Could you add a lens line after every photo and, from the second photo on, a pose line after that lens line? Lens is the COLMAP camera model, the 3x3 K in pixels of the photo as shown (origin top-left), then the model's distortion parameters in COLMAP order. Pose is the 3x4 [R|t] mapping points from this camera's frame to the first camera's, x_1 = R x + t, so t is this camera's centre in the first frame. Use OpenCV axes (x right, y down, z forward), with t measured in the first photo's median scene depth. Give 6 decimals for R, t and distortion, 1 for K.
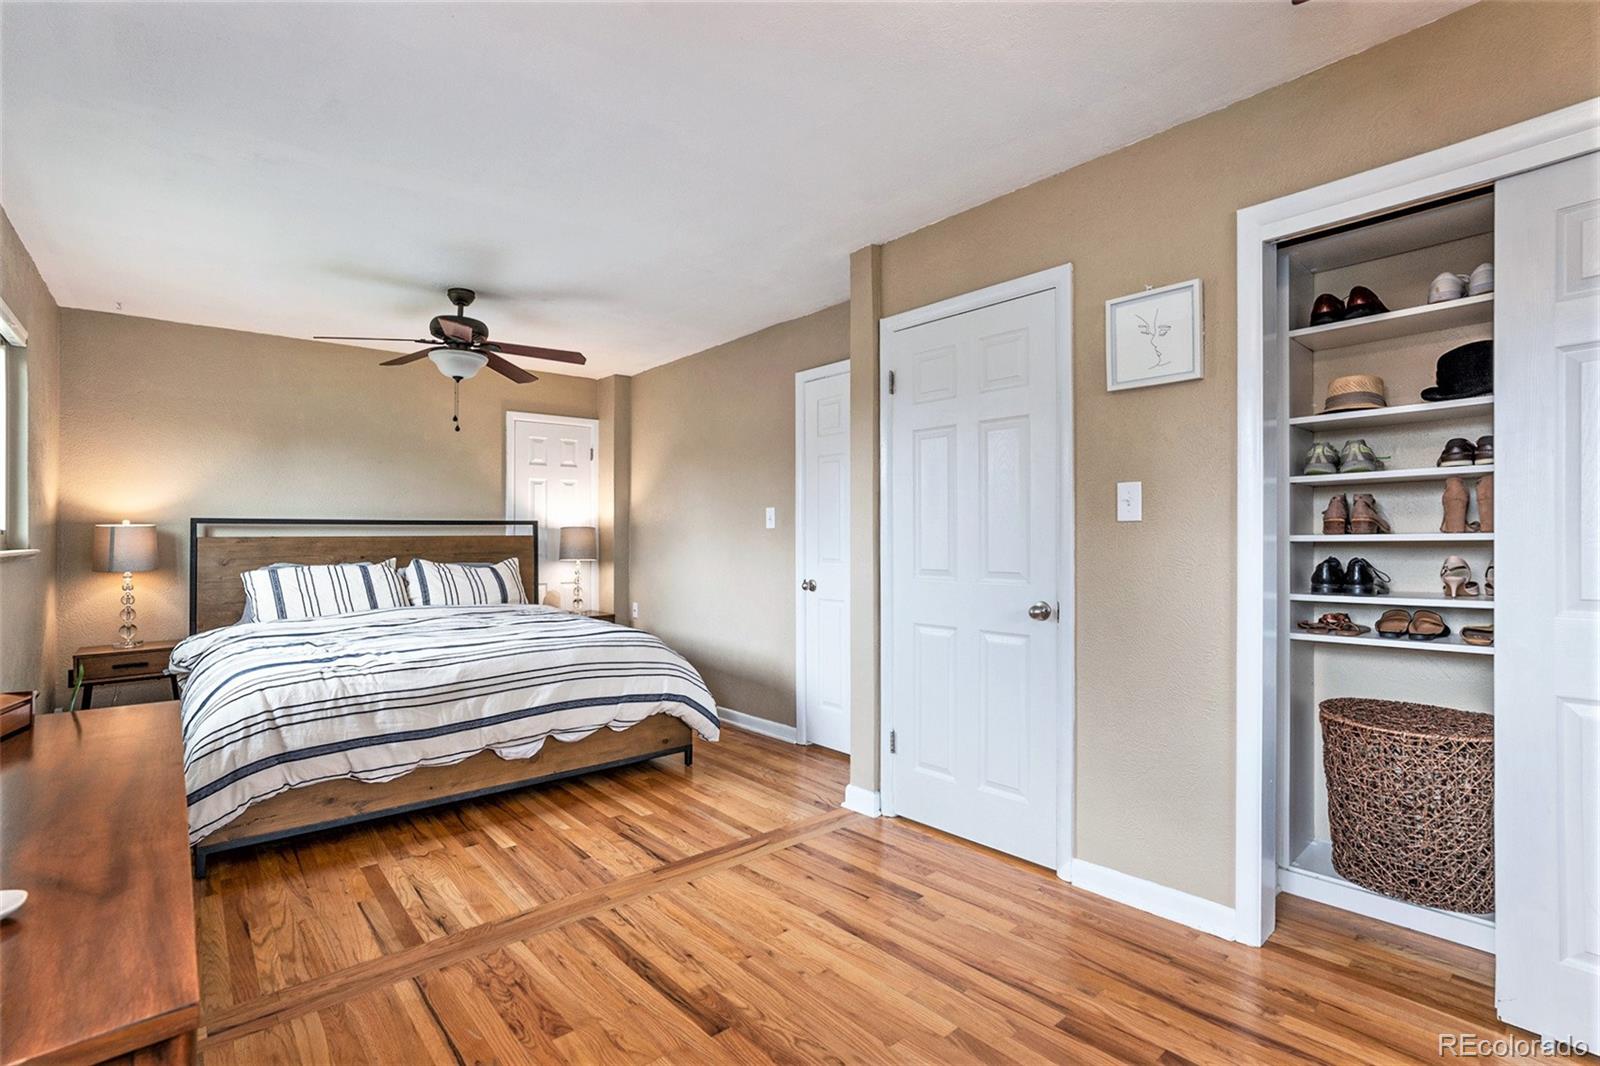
lens RADIAL K [[754.0, 0, 807.9], [0, 754.0, 520.8], [0, 0, 1]] dist [-0.049531, 0.031067]
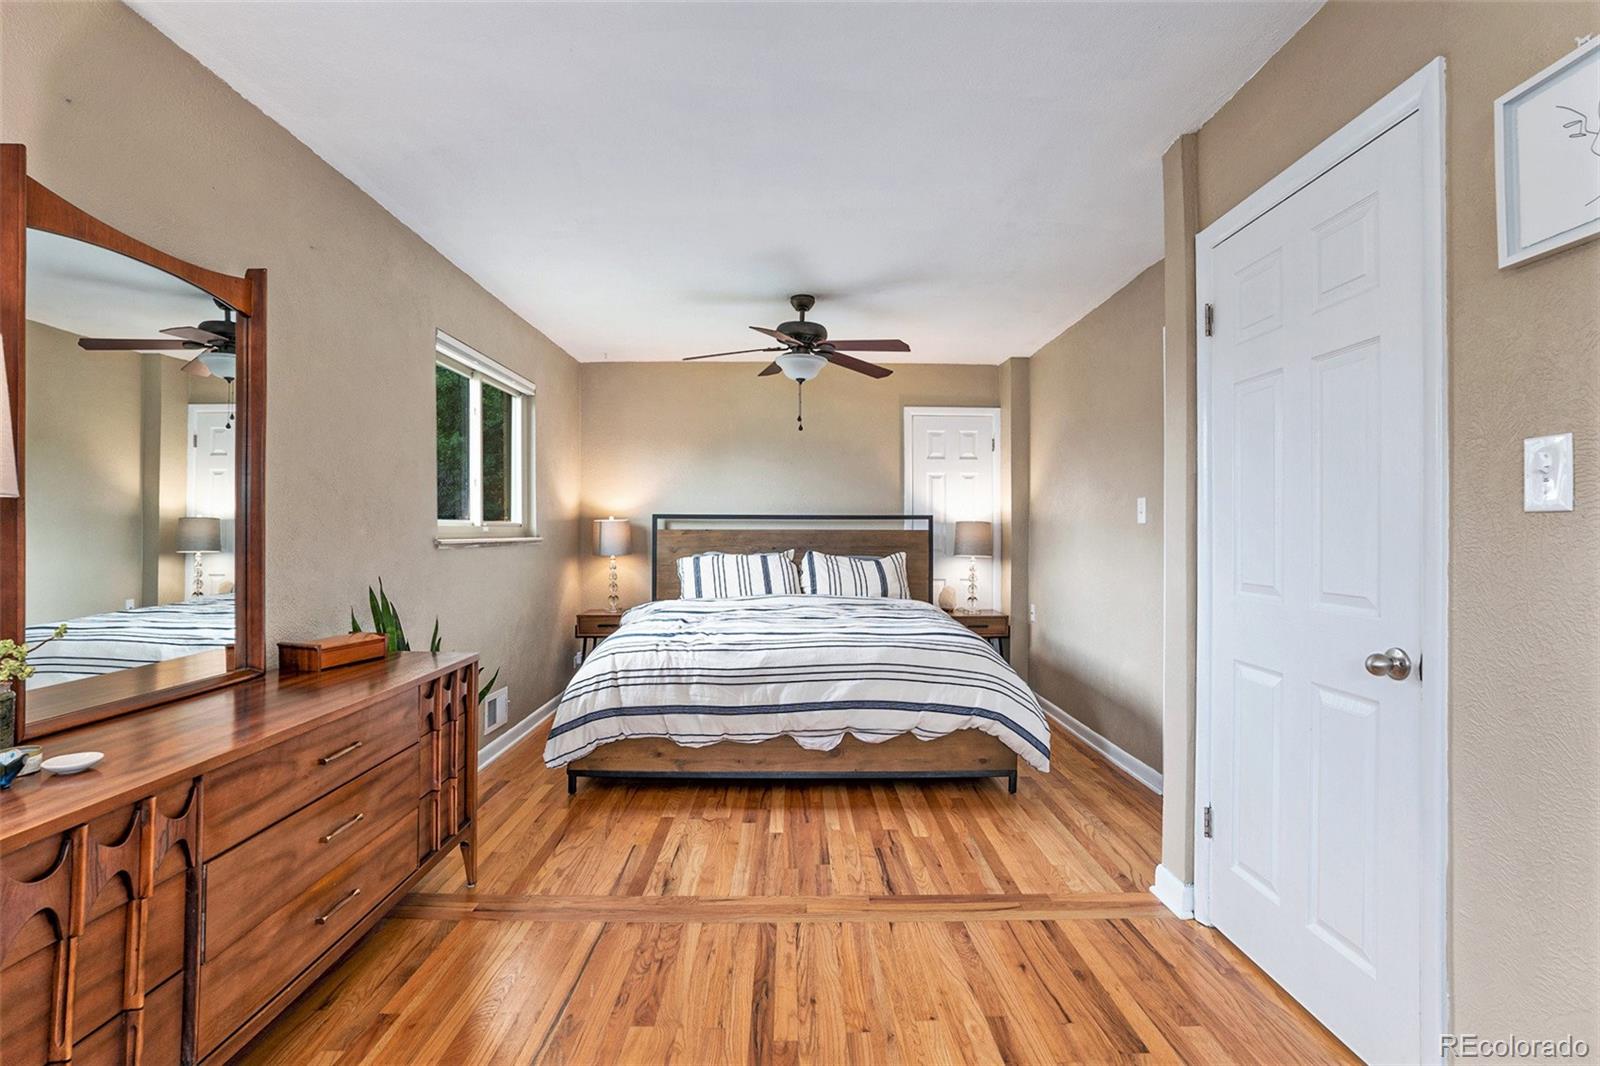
lens RADIAL K [[768.0, 0, 809.3], [0, 768.0, 522.9], [0, 0, 1]] dist [-0.048344, 0.020796]
pose [[0.766951, 0.001923, -0.641703, 0.286036], [0.004129, 0.999960, 0.007931, 0.002127], [0.641693, -0.008732, 0.766912, 0.209209]]
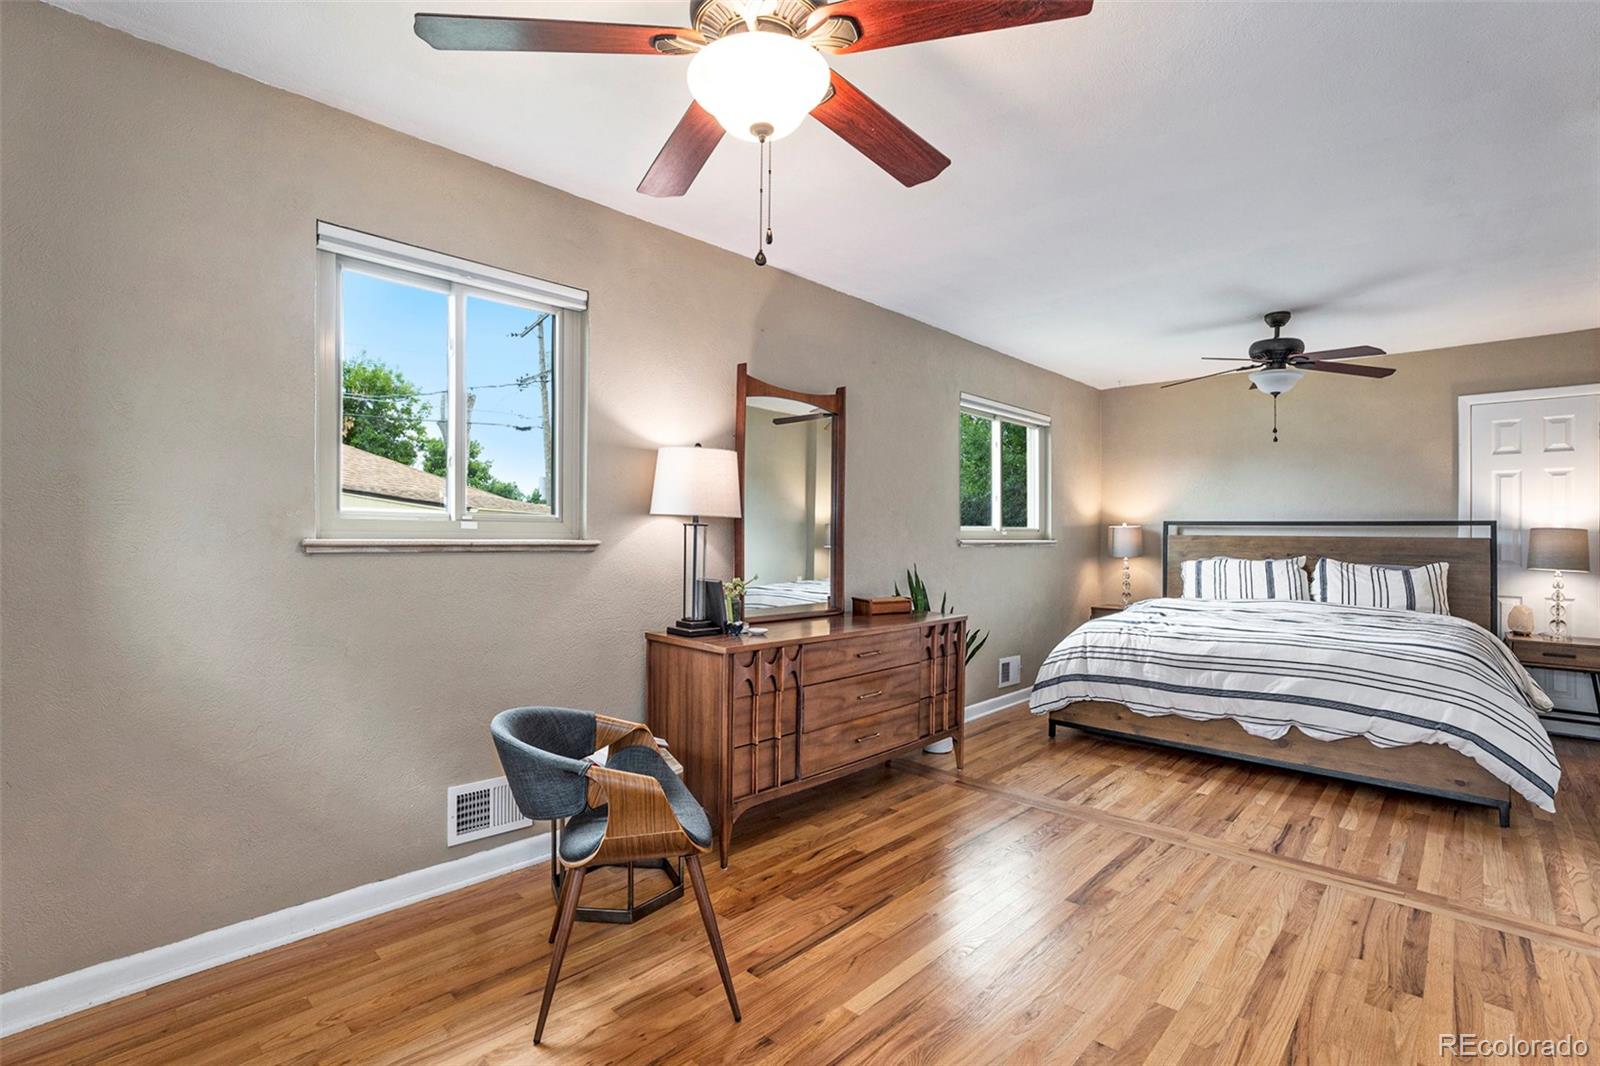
lens RADIAL K [[765.5, 0, 801.7], [0, 765.5, 528.3], [0, 0, 1]] dist [-0.049521, 0.022274]
pose [[0.108853, 0.003843, -0.994050, 0.684280], [0.005643, 0.999974, 0.004484, -0.000490], [0.994042, -0.006098, 0.108829, 0.210047]]
